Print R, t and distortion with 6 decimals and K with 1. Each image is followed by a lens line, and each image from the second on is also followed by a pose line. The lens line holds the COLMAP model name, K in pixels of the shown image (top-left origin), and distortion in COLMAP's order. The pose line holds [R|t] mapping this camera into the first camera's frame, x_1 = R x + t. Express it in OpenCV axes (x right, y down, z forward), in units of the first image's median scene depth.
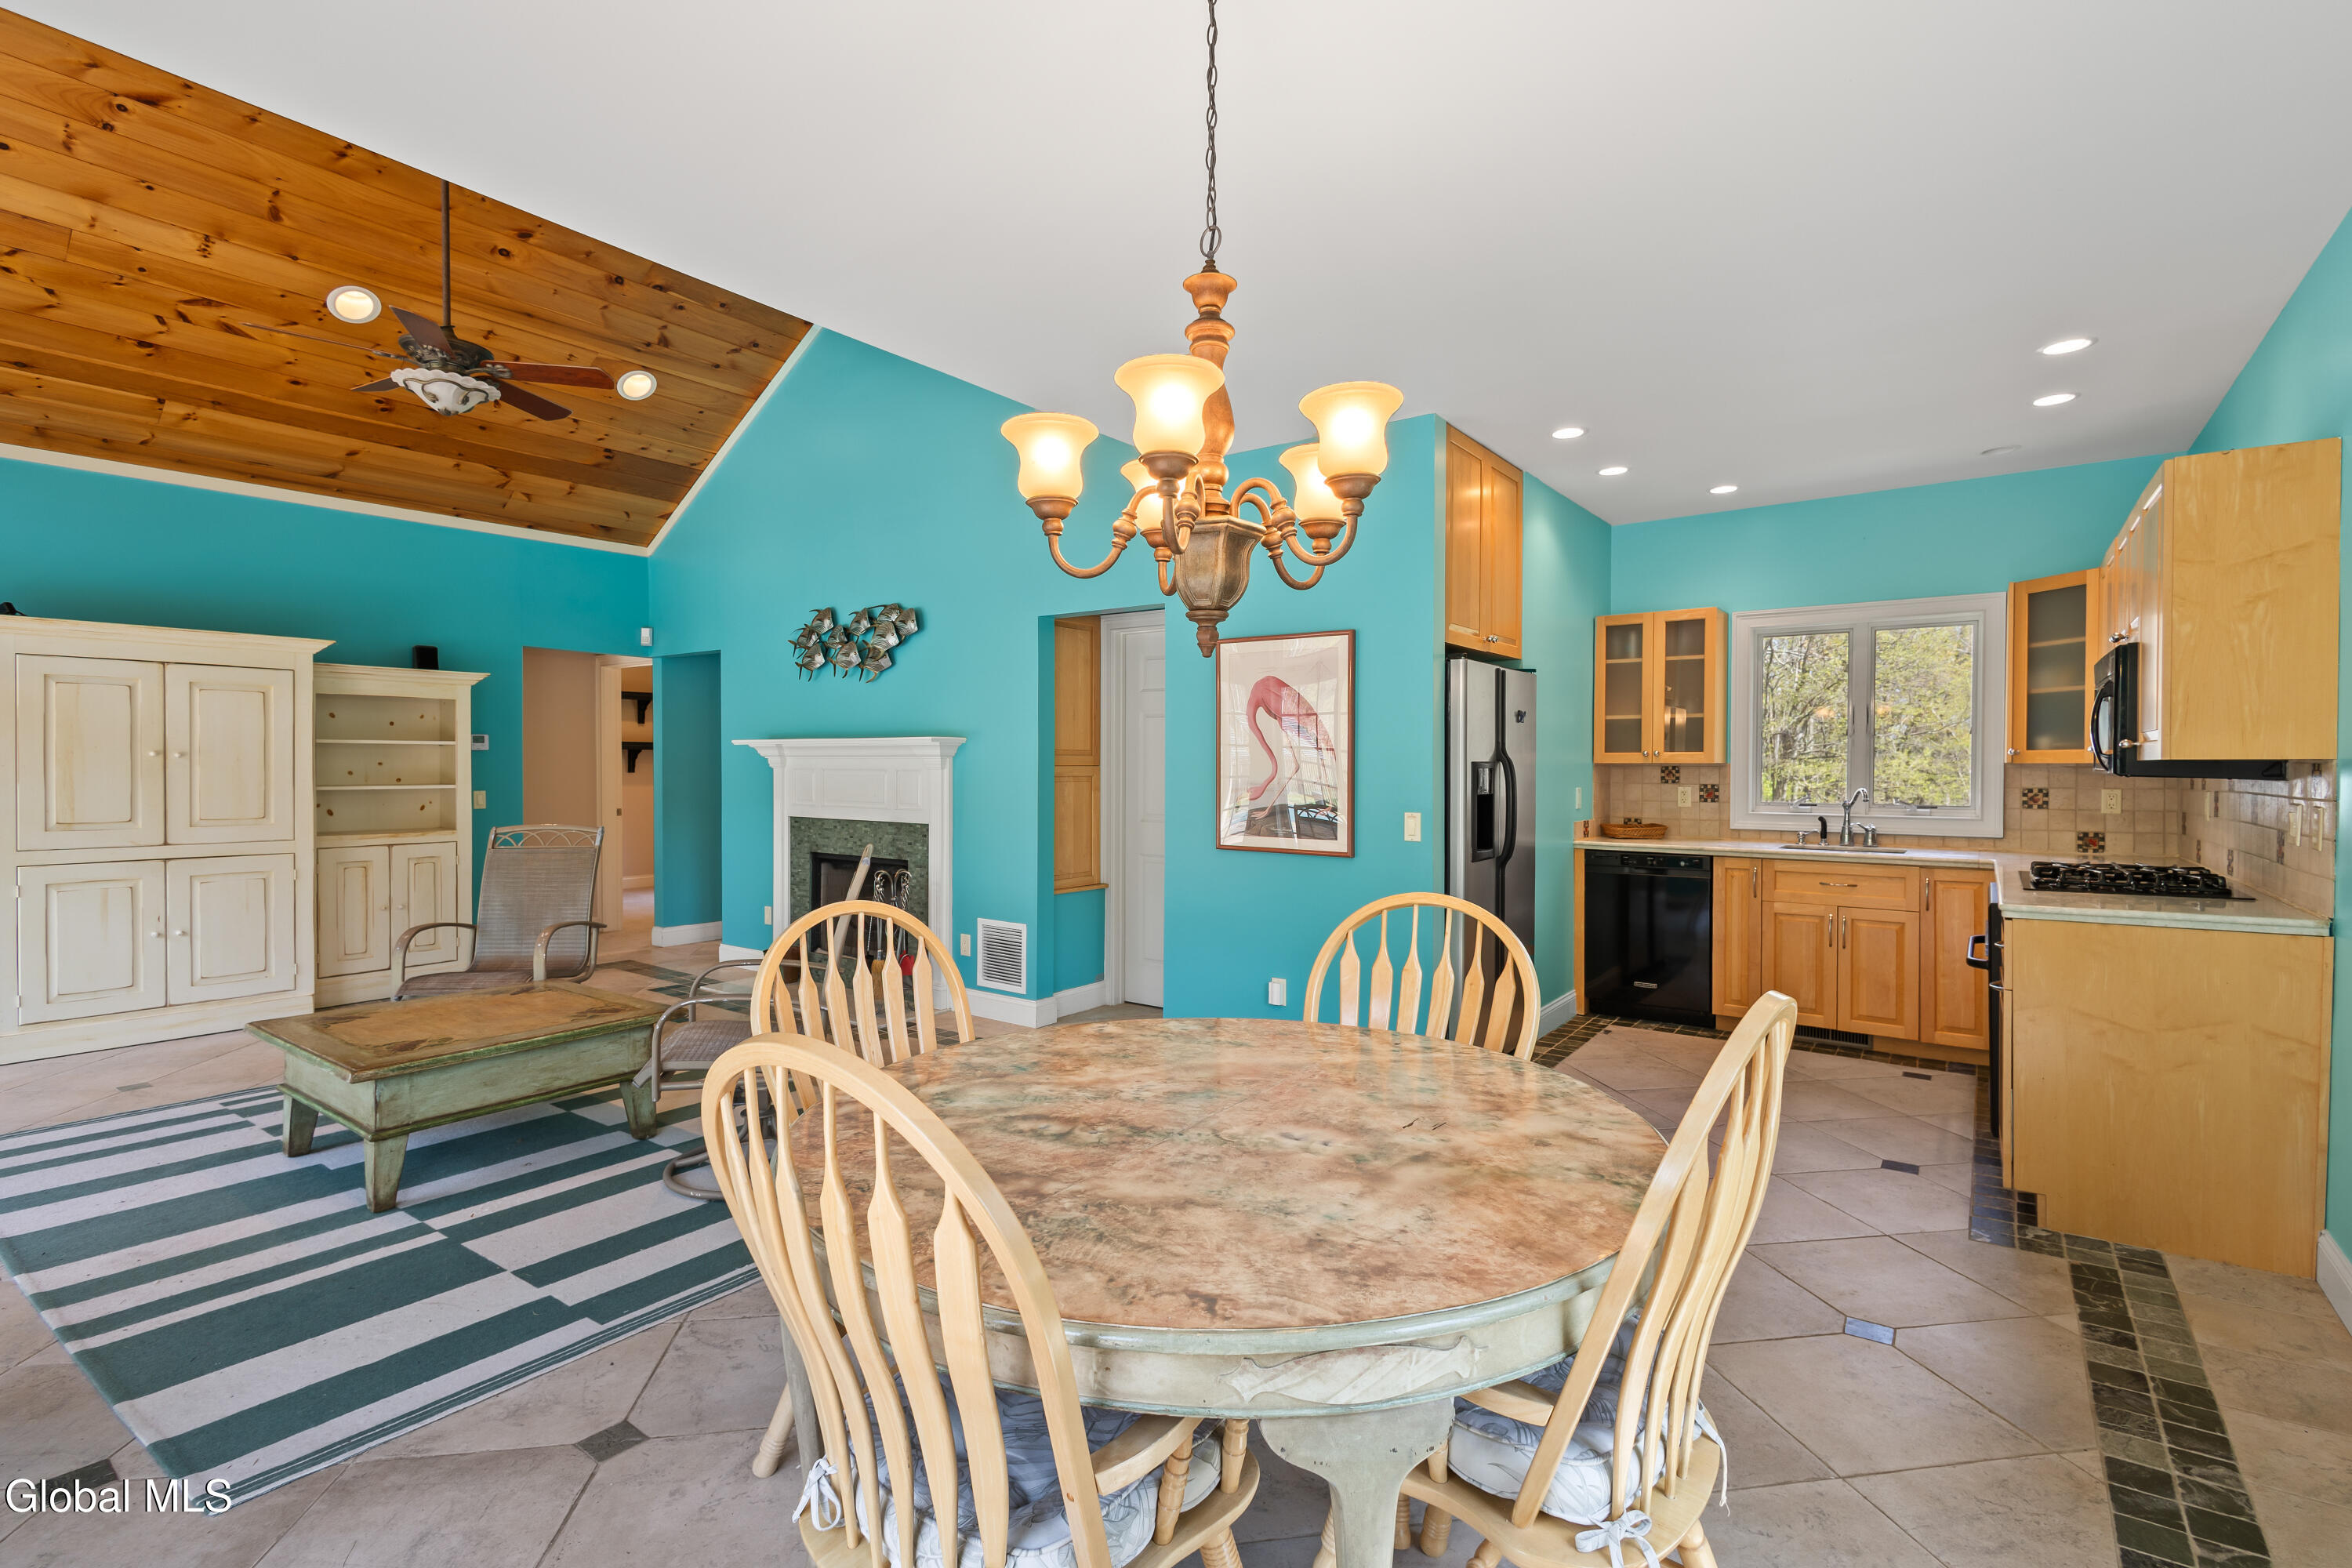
lens RADIAL K [[1089.3, 0, 1173.4], [0, 1089.3, 782.0], [0, 0, 1]] dist [0.001597, -0.000440]
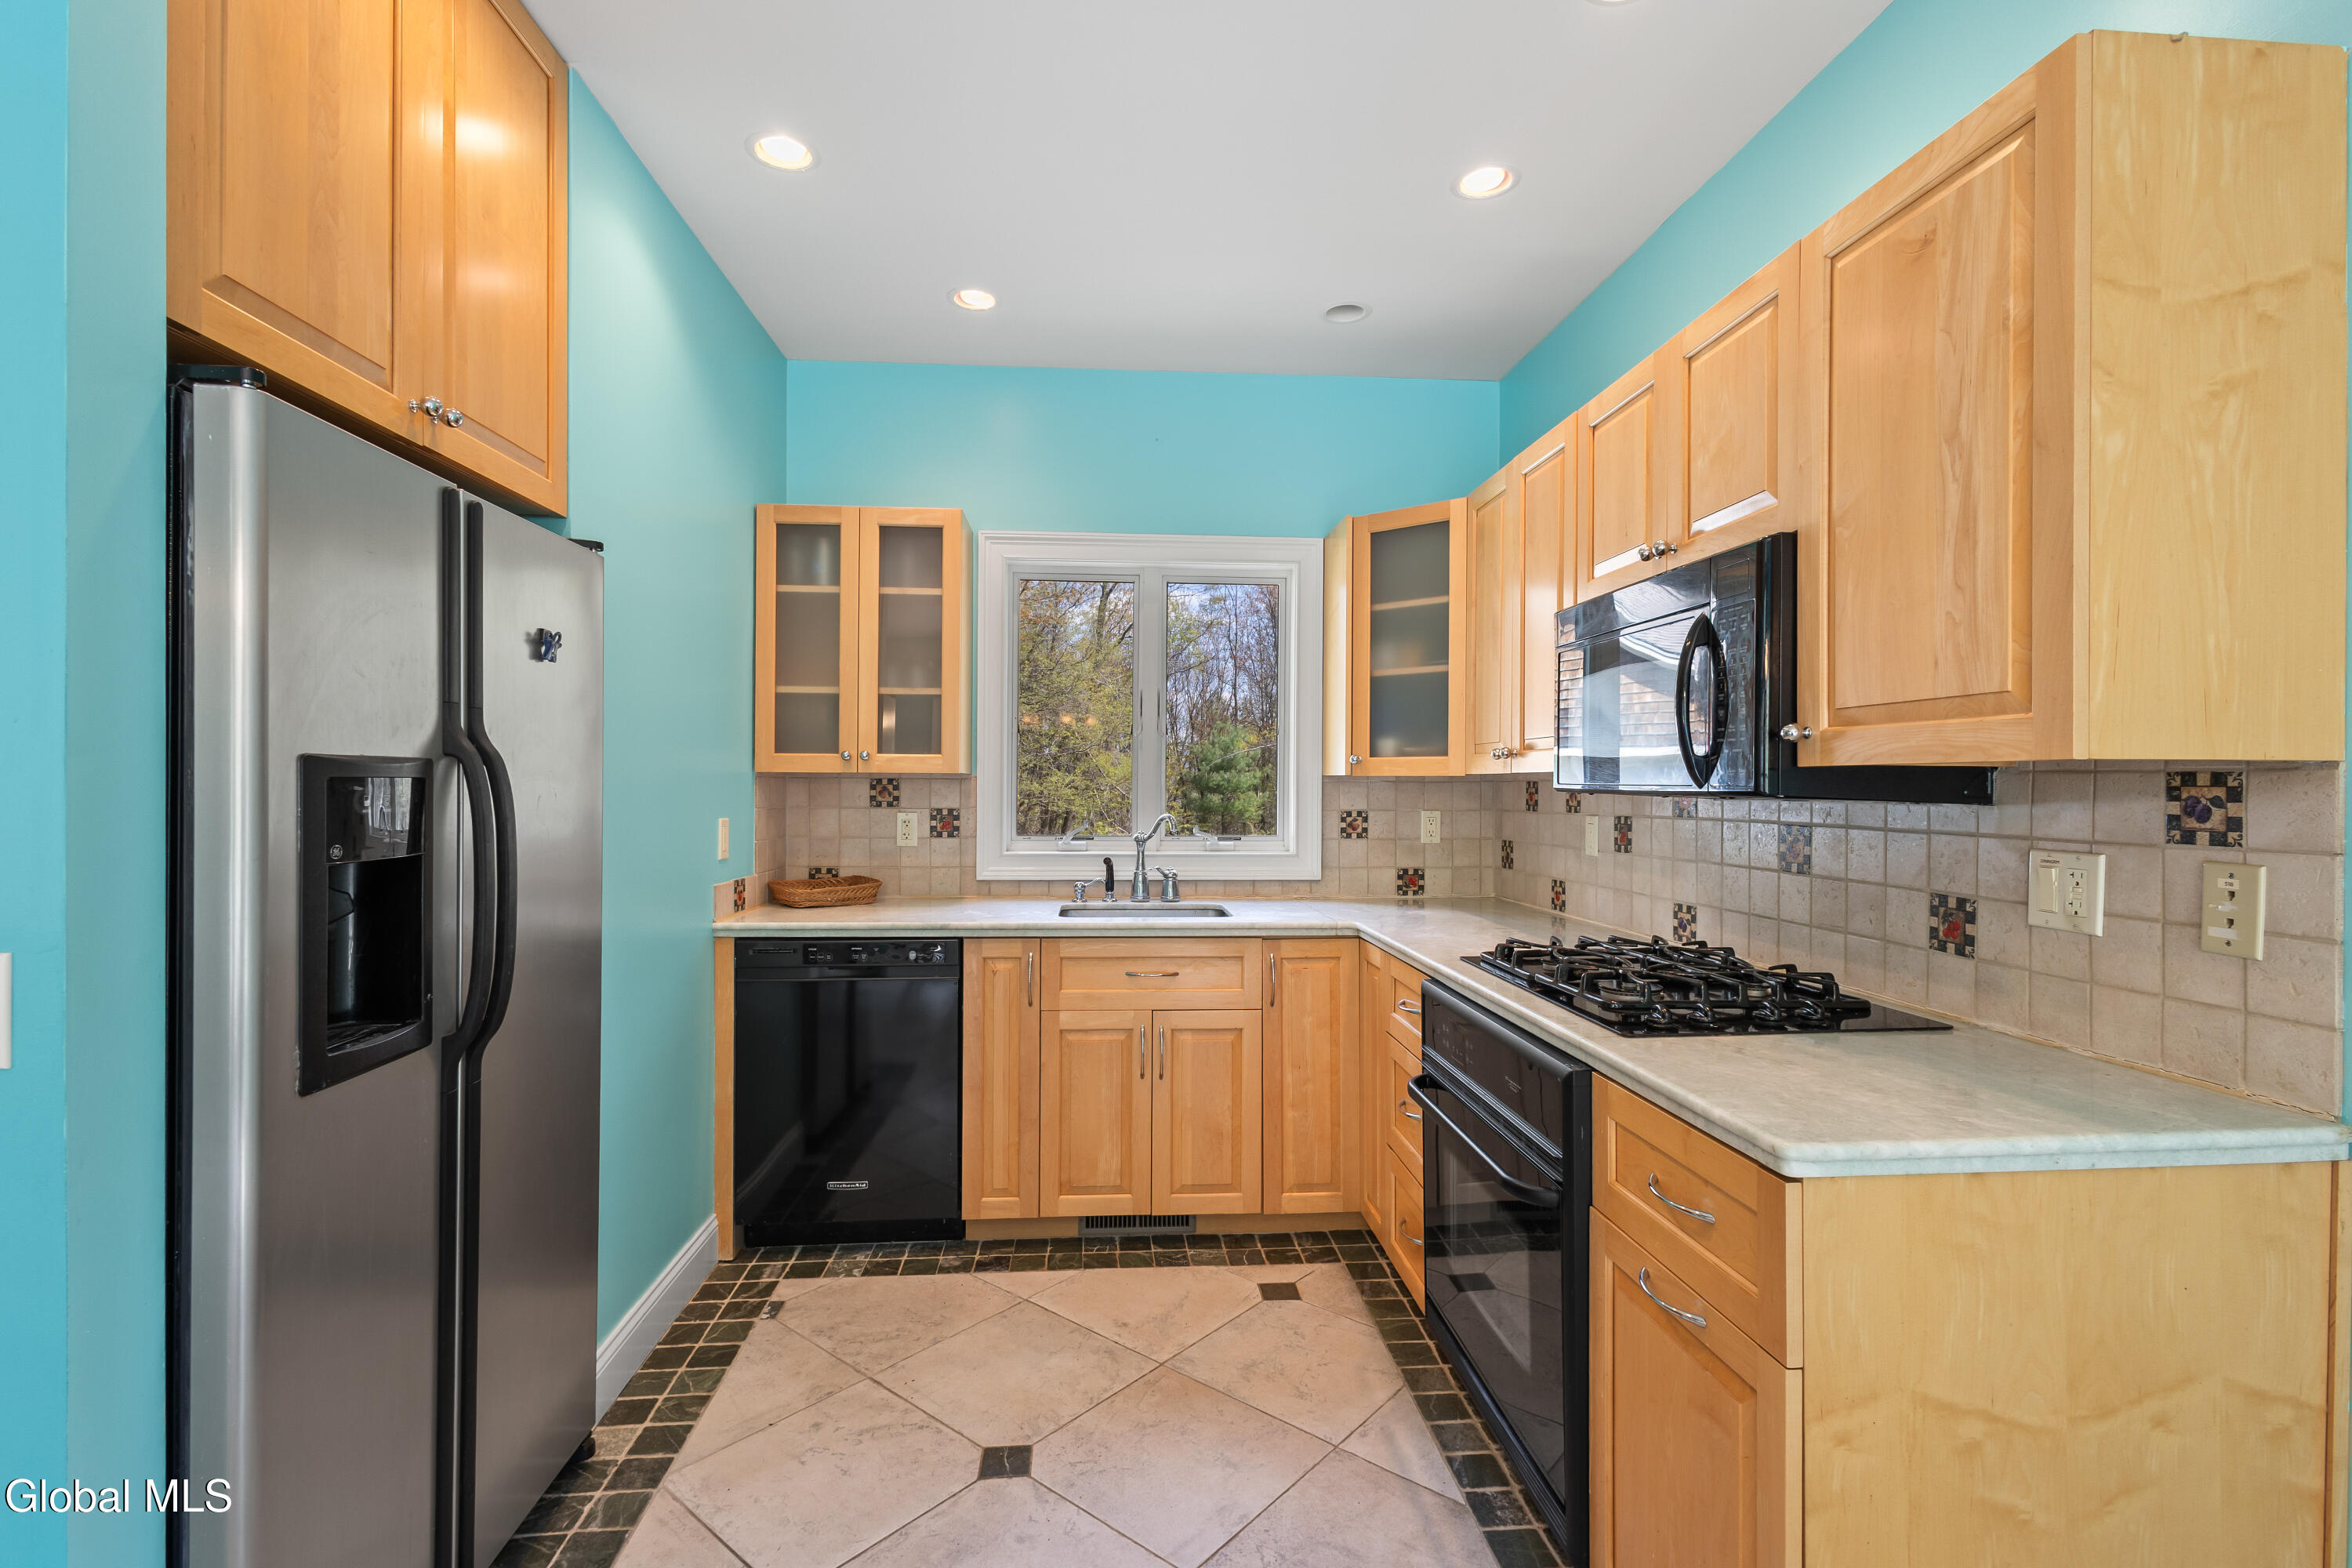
lens RADIAL K [[1089.3, 0, 1173.4], [0, 1089.3, 782.0], [0, 0, 1]] dist [0.001597, -0.000440]
pose [[0.757629, 0.003841, 0.652674, 0.217694], [0.005460, 0.999910, -0.012222, -0.005140], [-0.652663, 0.012824, 0.757540, 0.519409]]
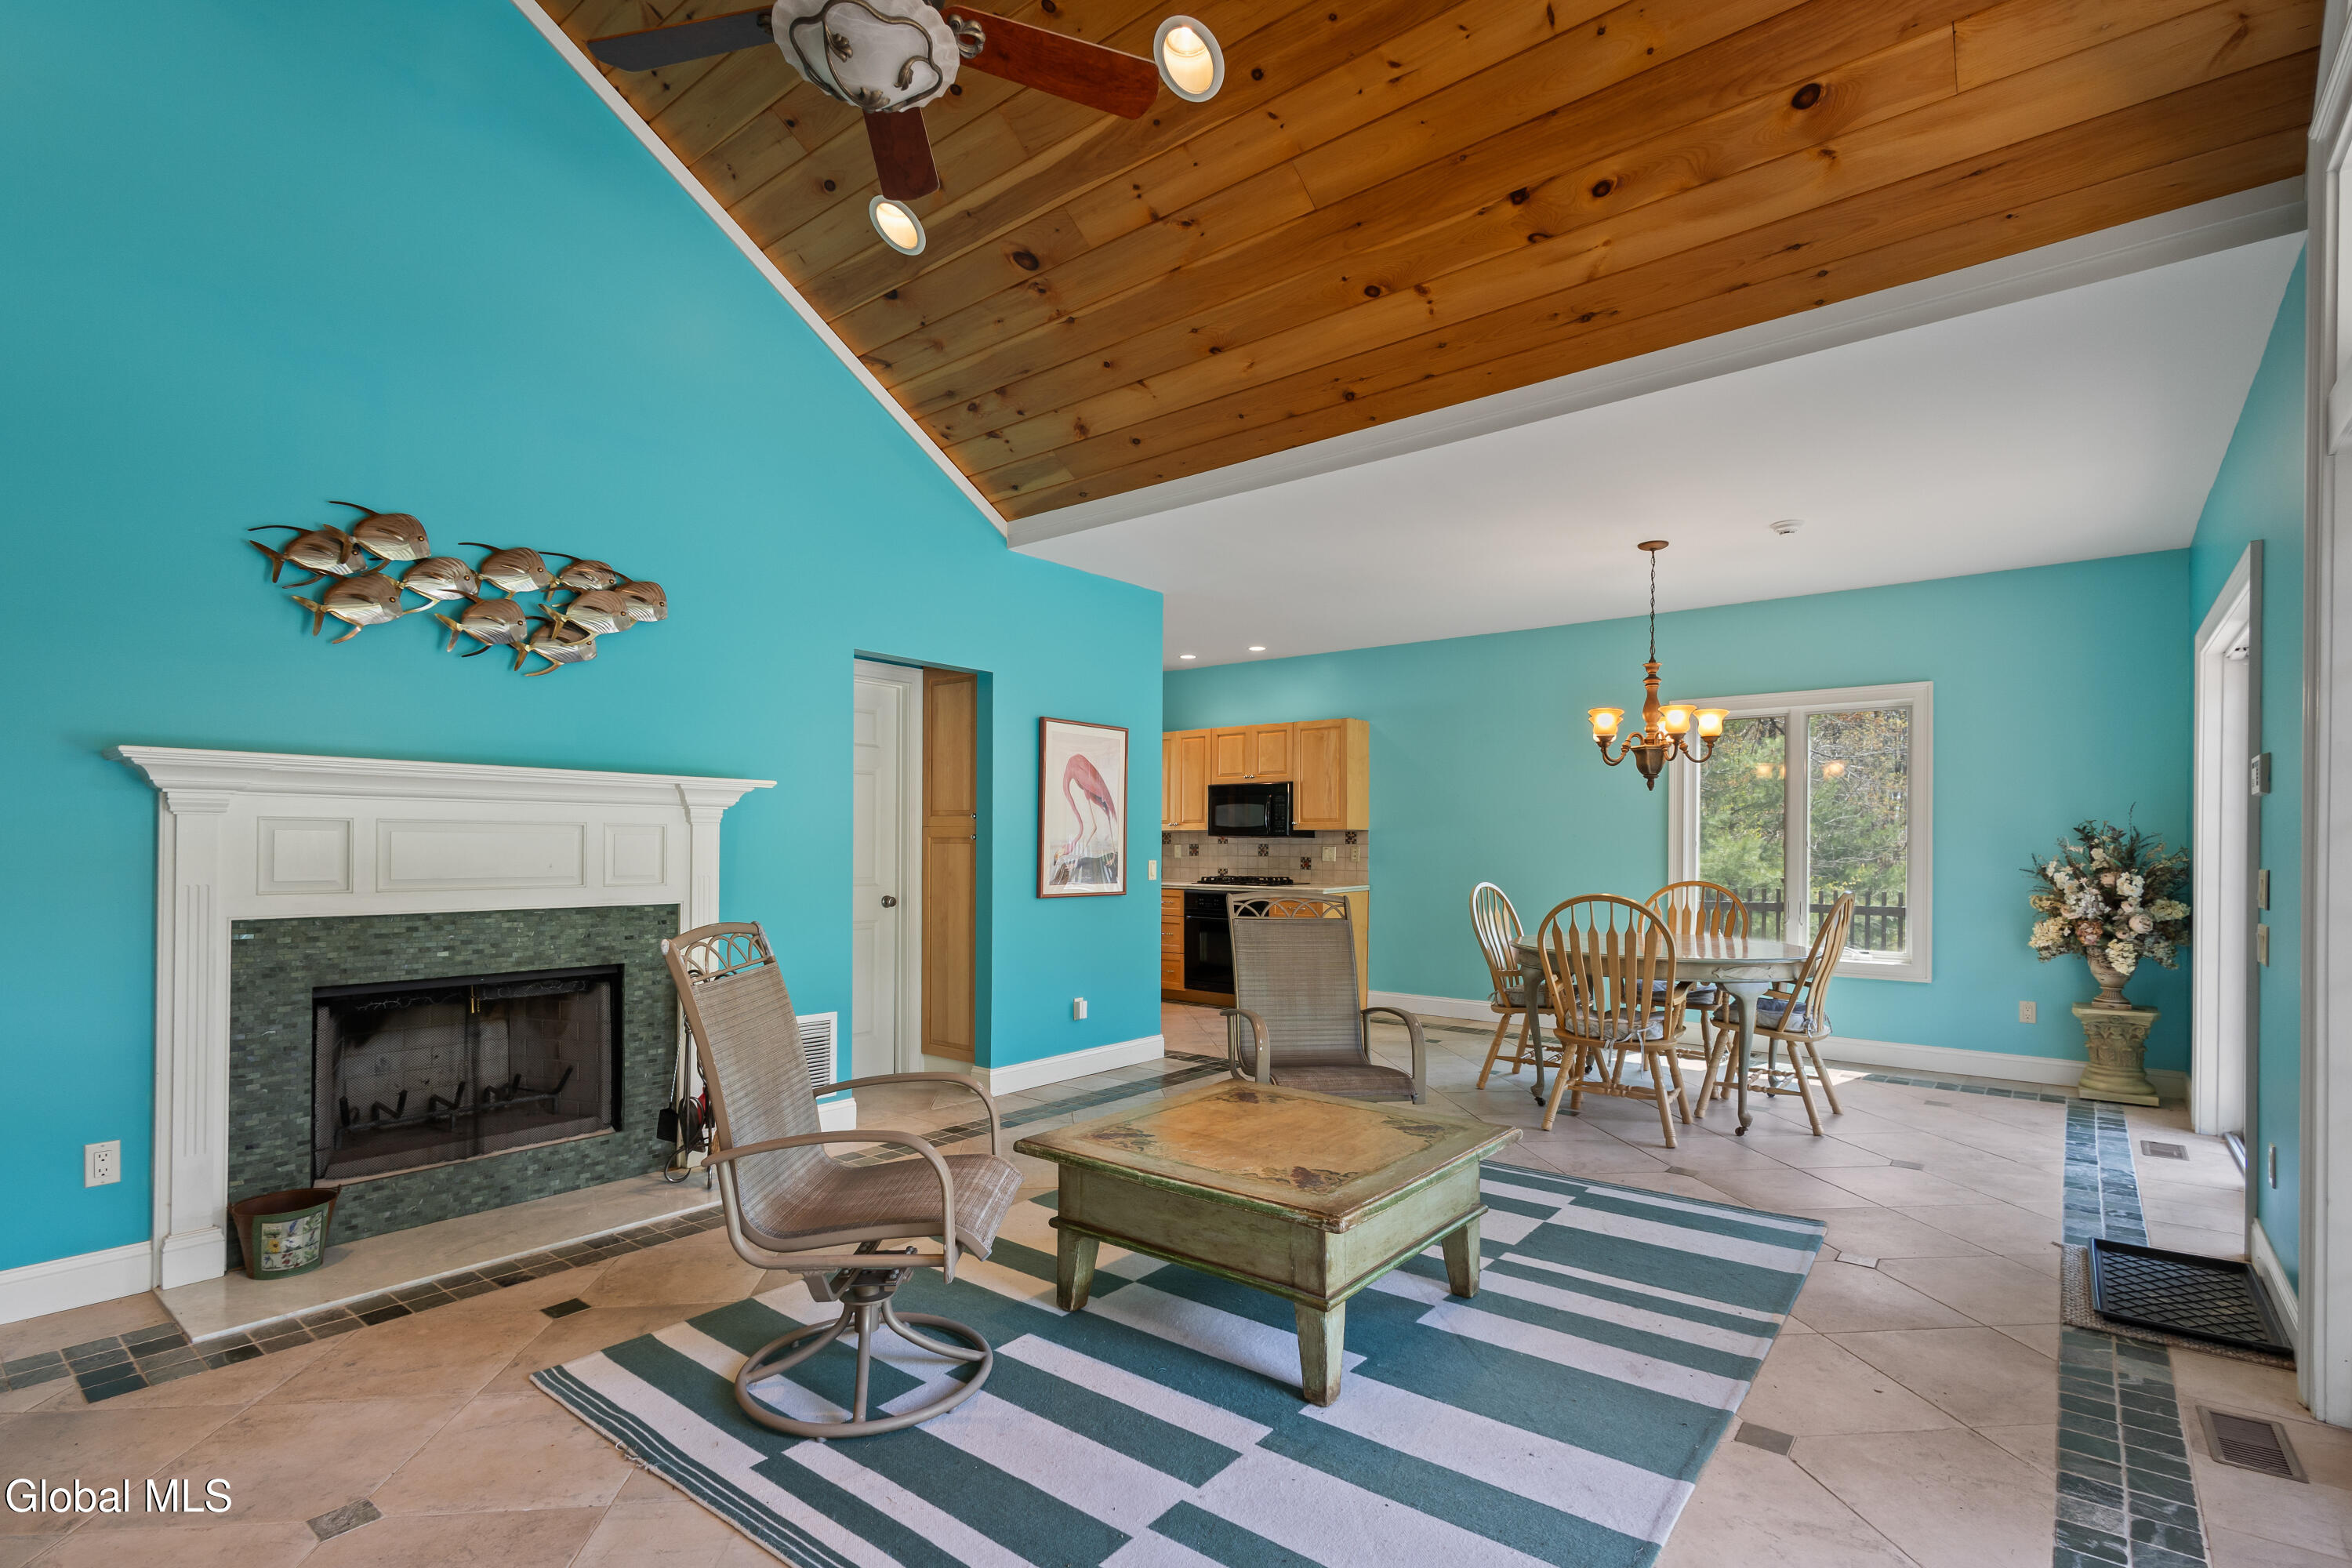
lens RADIAL K [[1104.0, 0, 1174.4], [0, 1104.0, 845.6], [0, 0, 1]] dist [0.001490, 0.000023]
pose [[0.036958, -0.001268, 0.999316, -1.041938], [0.014362, 0.999897, 0.000737, 0.006303], [-0.999214, 0.014325, 0.036973, 0.756181]]
